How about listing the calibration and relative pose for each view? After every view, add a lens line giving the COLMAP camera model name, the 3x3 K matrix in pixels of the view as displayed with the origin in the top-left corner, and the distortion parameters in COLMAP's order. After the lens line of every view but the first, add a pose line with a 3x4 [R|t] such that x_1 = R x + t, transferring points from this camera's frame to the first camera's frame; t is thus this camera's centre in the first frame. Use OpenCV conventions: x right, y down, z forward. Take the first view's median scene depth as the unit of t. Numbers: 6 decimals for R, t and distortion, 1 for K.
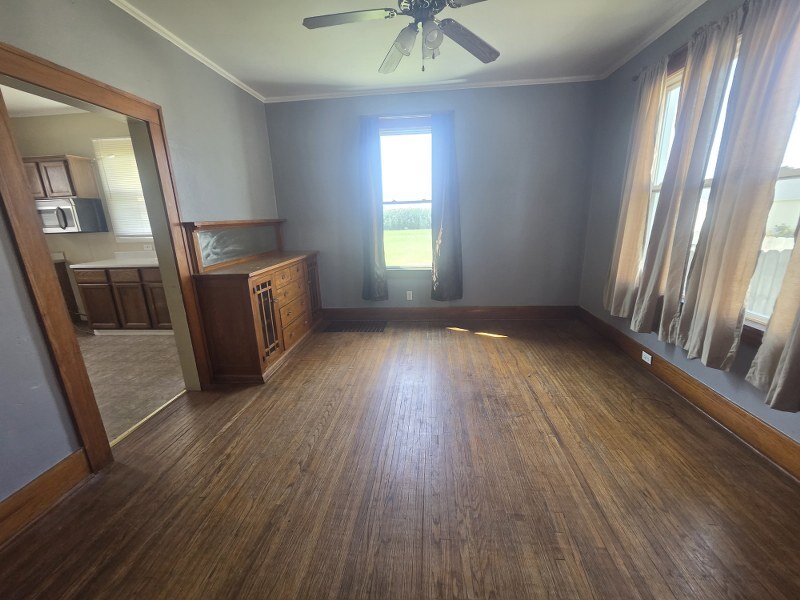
lens RADIAL K [[328.7, 0, 397.3], [0, 328.7, 302.3], [0, 0, 1]] dist [-0.003878, 0.000216]
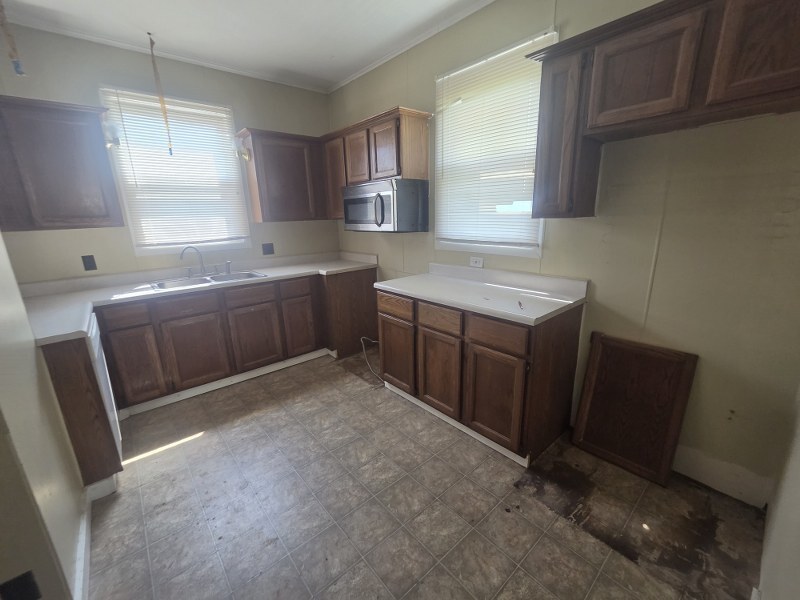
lens RADIAL K [[328.7, 0, 402.8], [0, 328.7, 298.1], [0, 0, 1]] dist [-0.003878, 0.000216]
pose [[0.716020, 0.182277, -0.673862, -0.501828], [-0.179599, 0.980915, 0.074498, -0.137999], [0.674581, 0.067683, 0.735092, 0.546627]]
